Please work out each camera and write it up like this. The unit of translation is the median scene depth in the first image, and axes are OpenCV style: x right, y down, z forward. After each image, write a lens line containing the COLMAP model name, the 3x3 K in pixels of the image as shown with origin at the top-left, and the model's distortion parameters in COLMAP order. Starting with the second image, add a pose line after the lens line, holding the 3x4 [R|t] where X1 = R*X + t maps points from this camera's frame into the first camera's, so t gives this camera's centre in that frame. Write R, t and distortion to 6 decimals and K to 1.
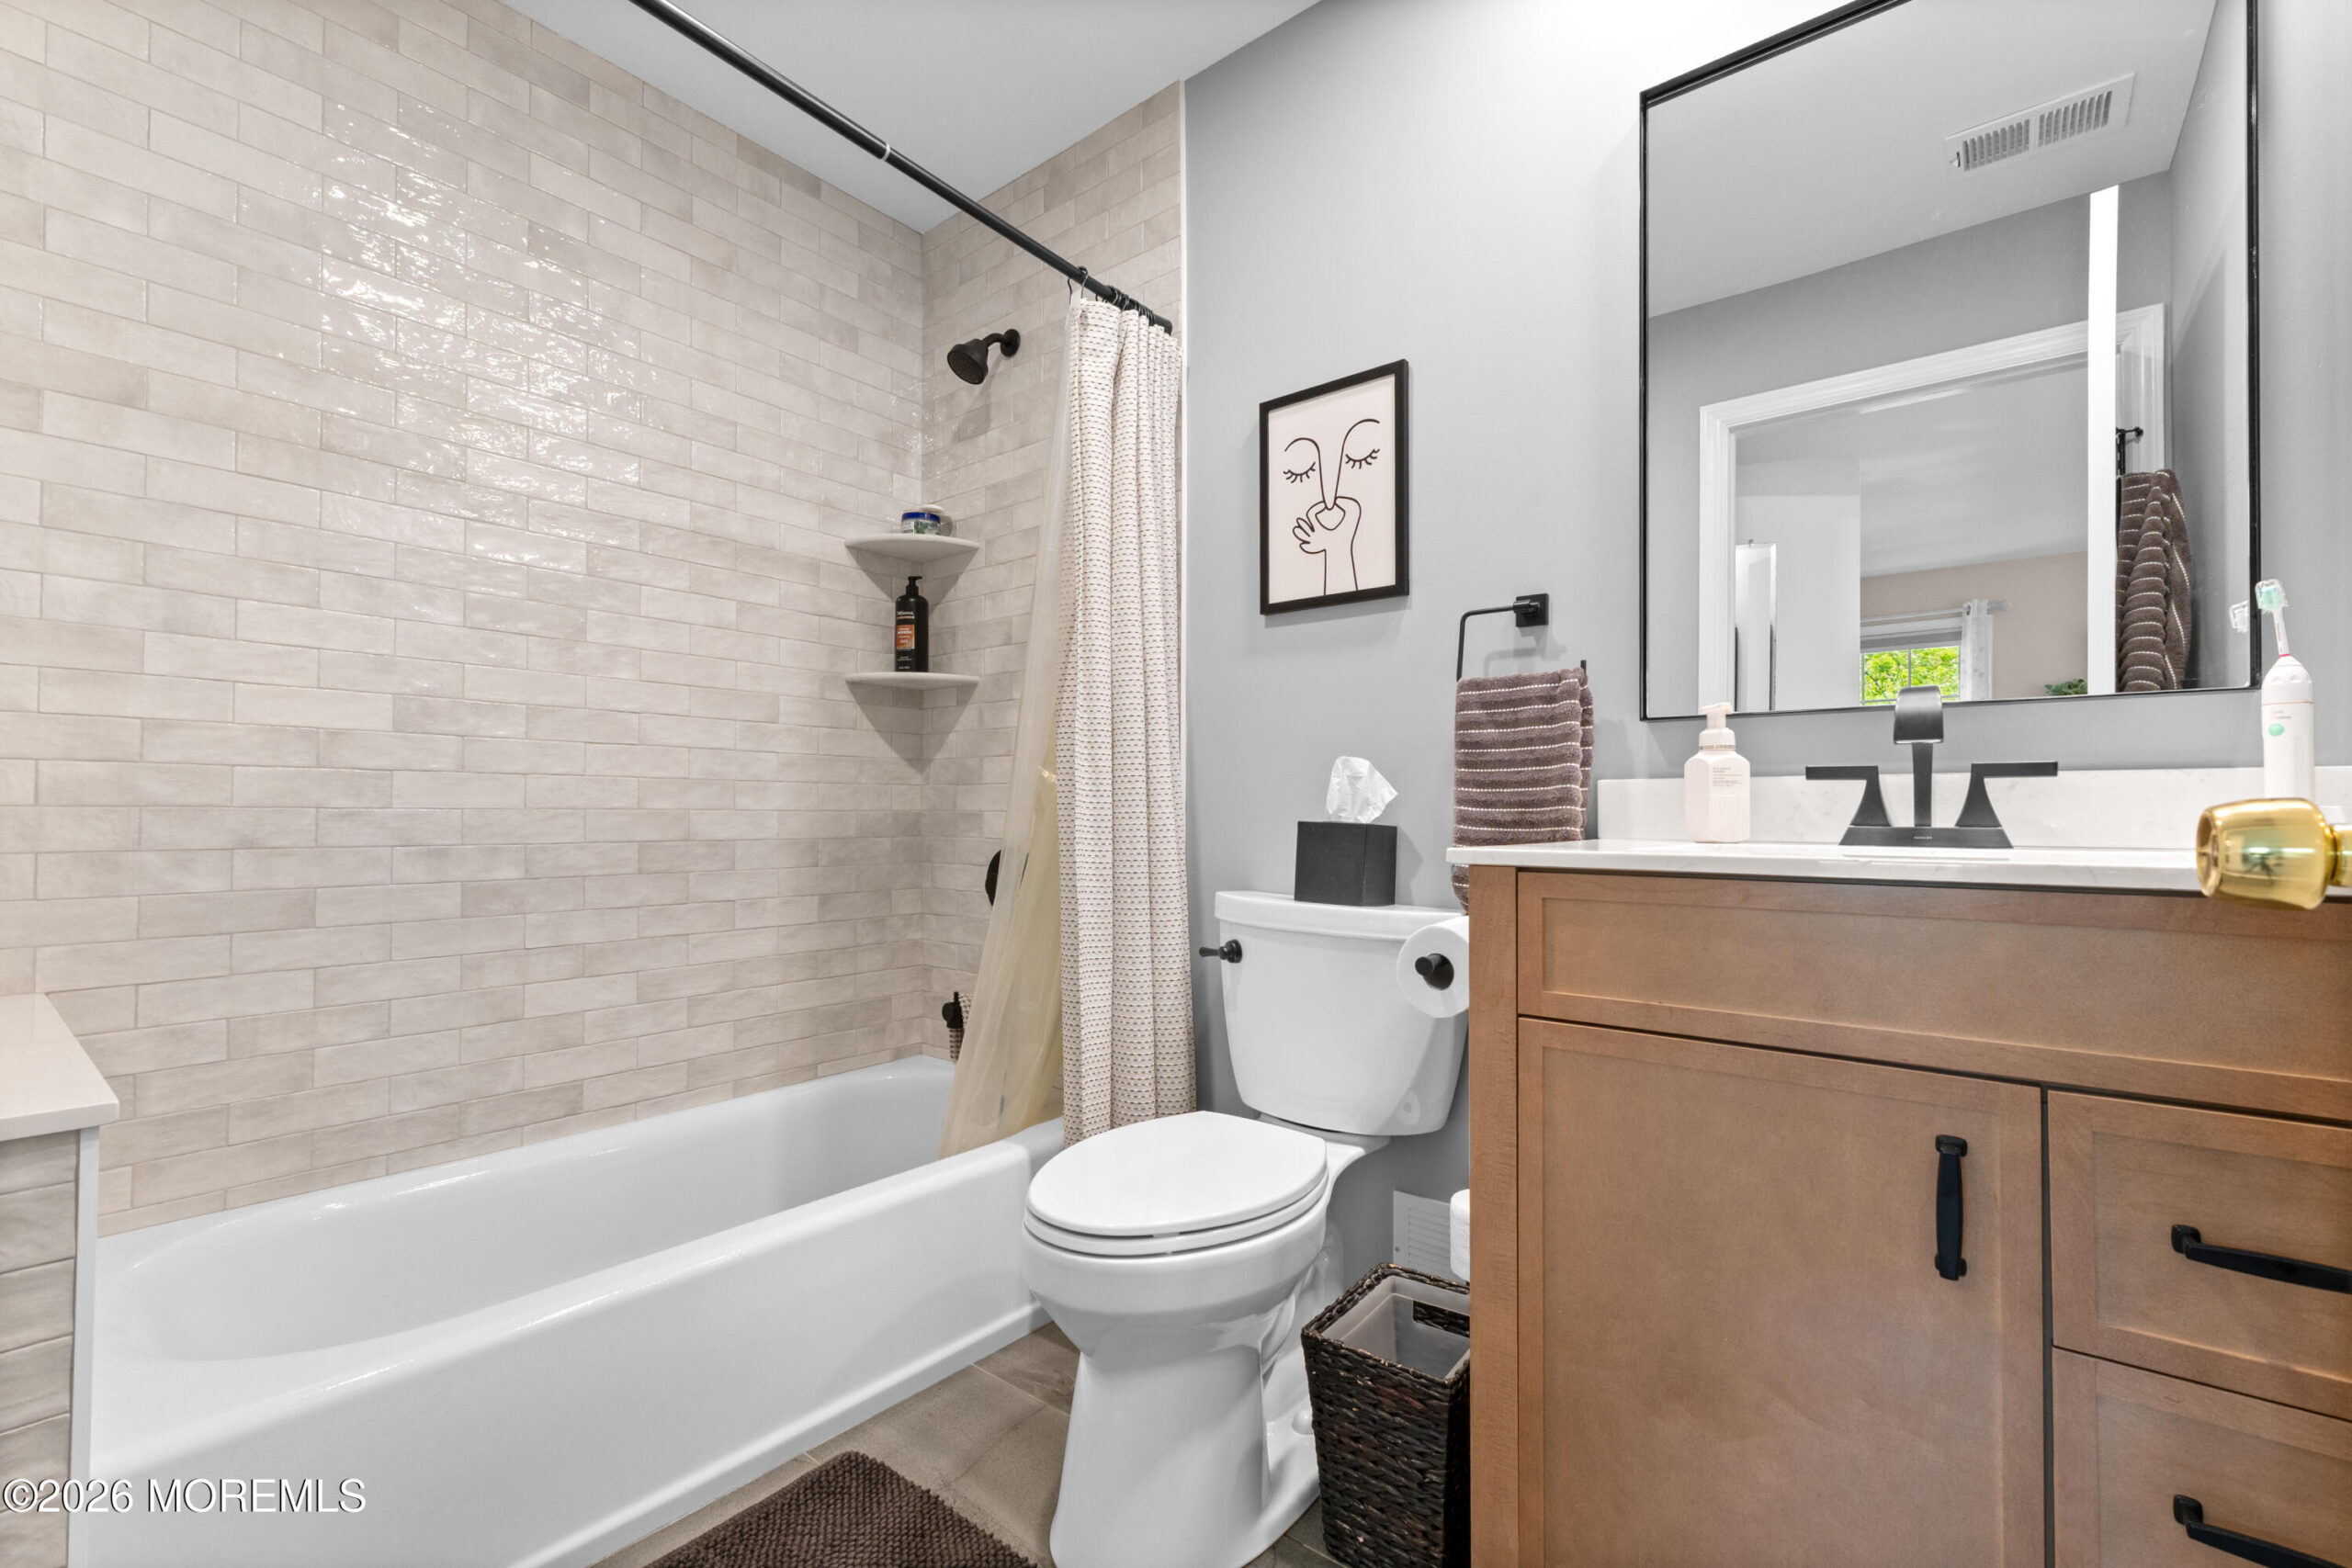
lens RADIAL K [[991.1, 0, 1189.1], [0, 991.1, 797.4], [0, 0, 1]] dist [0.000695, -0.000782]
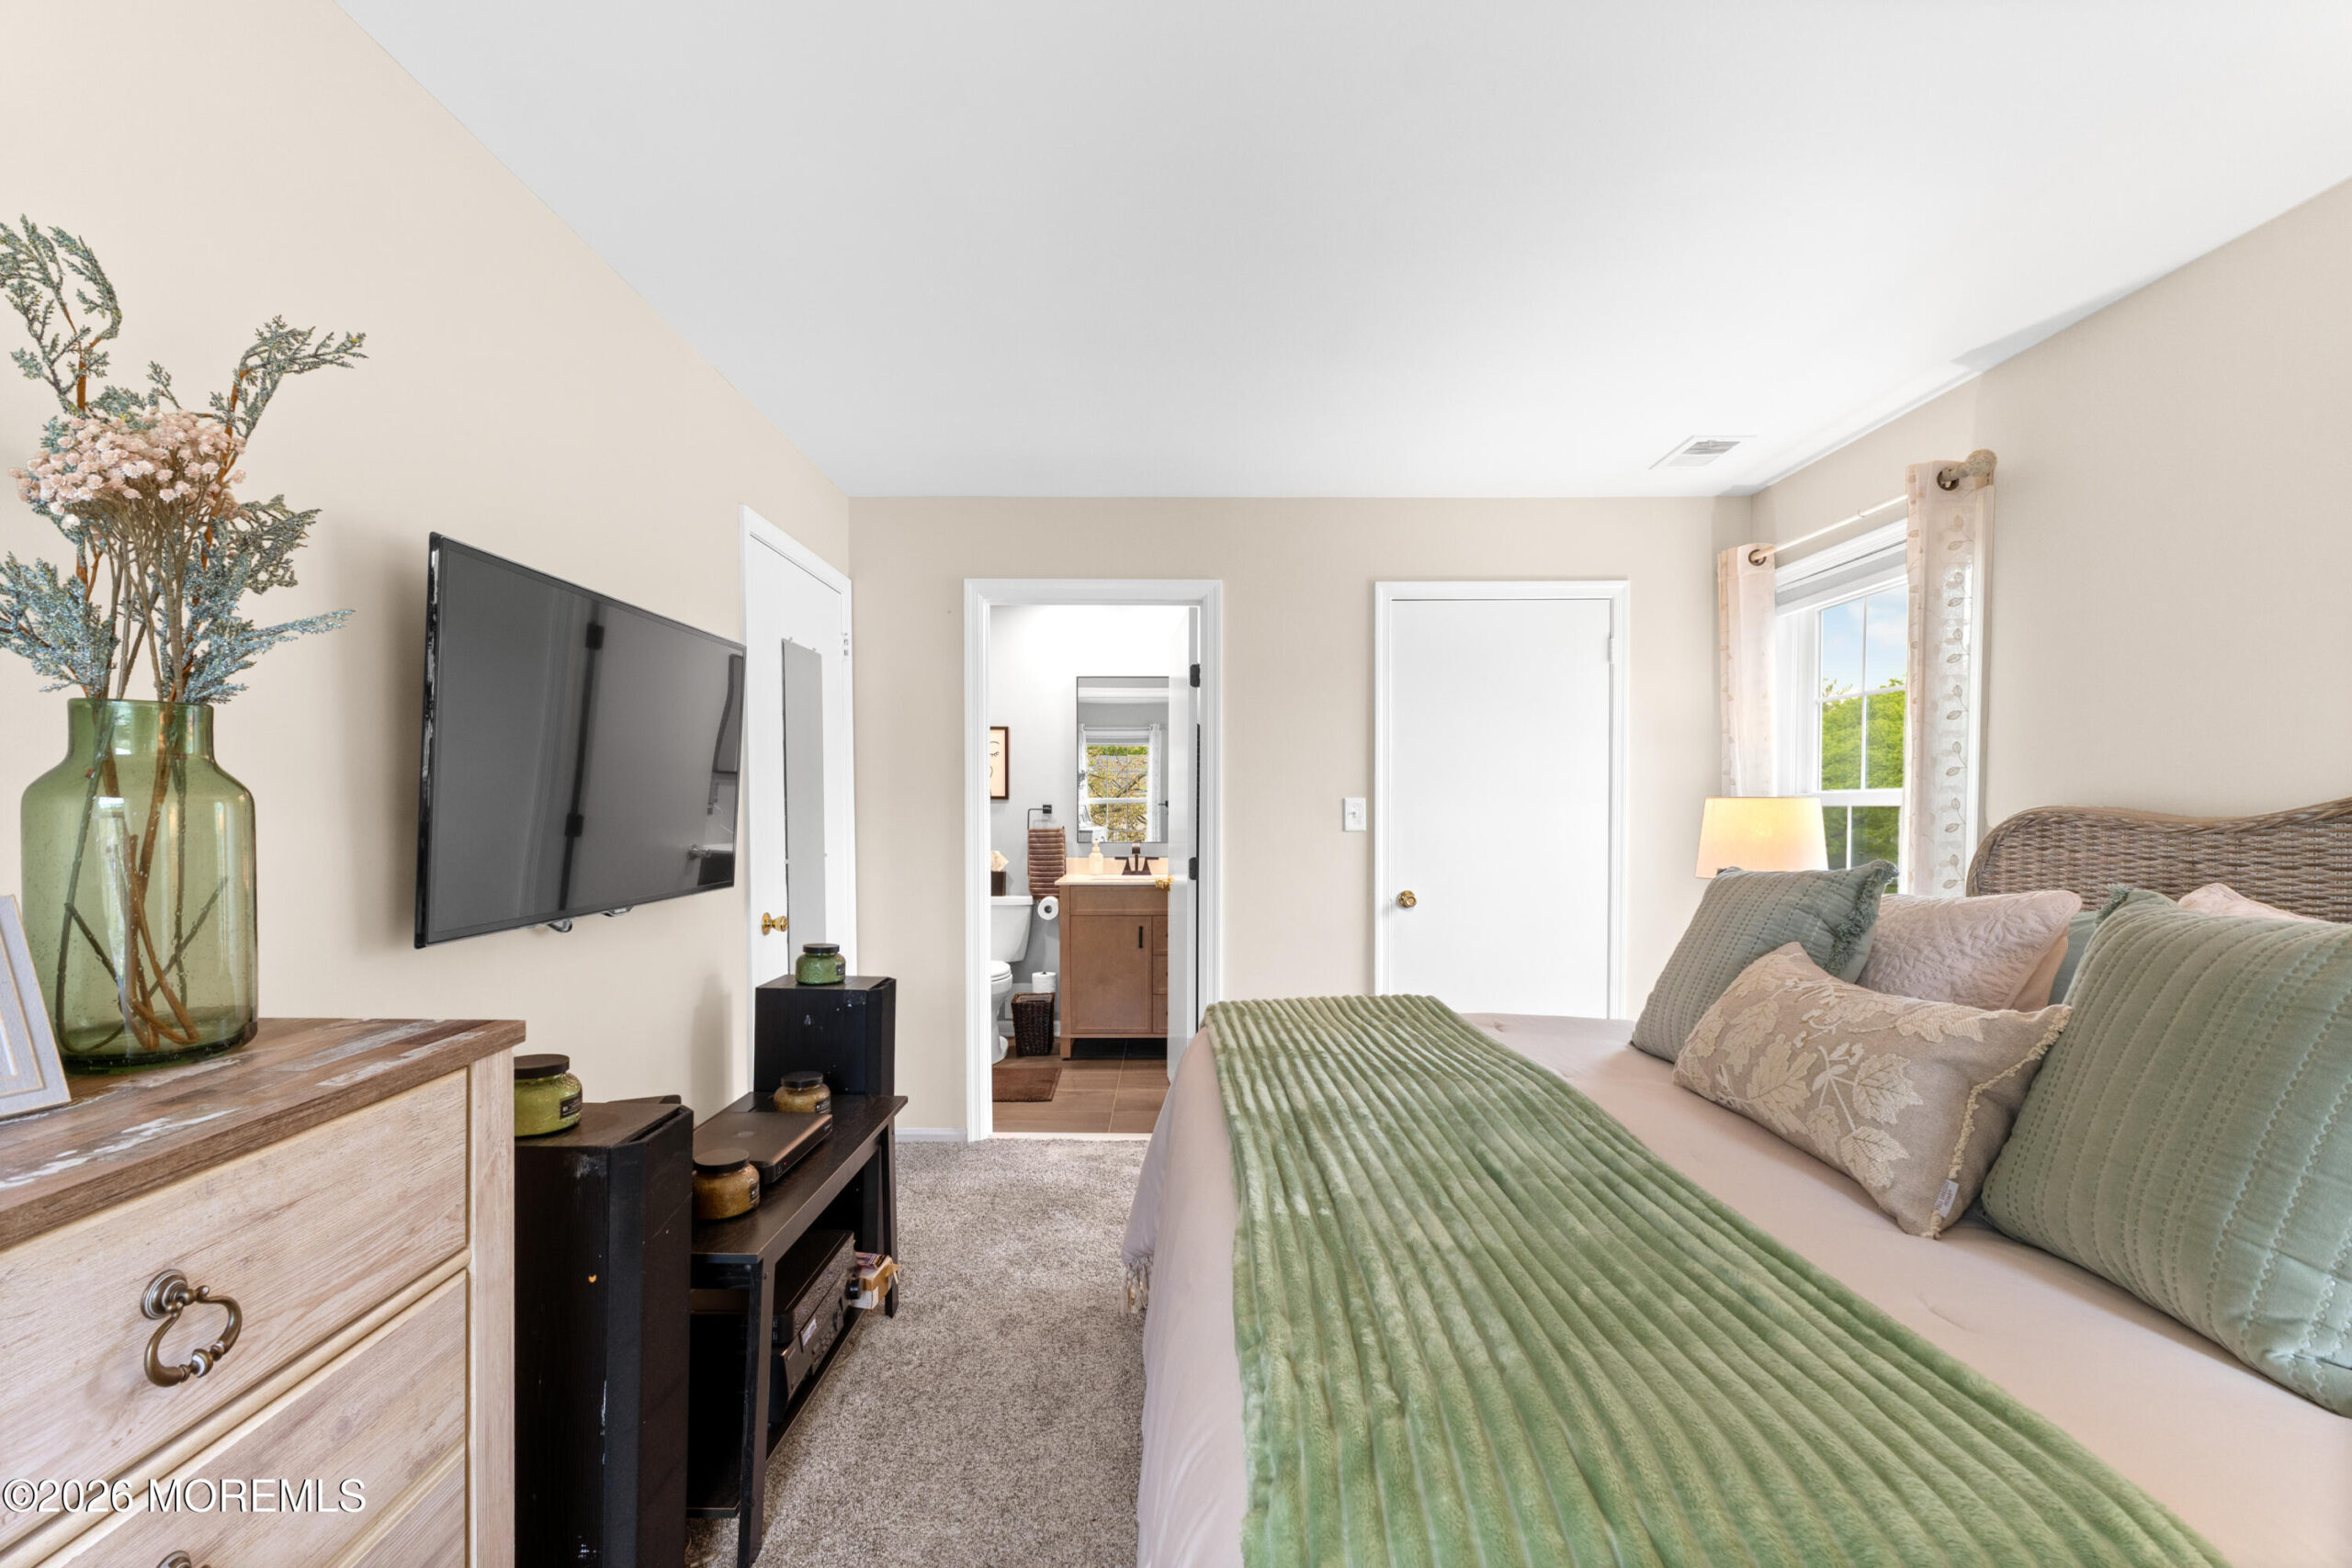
lens RADIAL K [[991.1, 0, 1175.5], [0, 991.1, 794.1], [0, 0, 1]] dist [0.000695, -0.000782]
pose [[0.775321, 0.002379, 0.631563, -1.609674], [-0.007353, 0.999959, 0.005261, -0.279328], [-0.631525, -0.008723, 0.775307, -2.126861]]
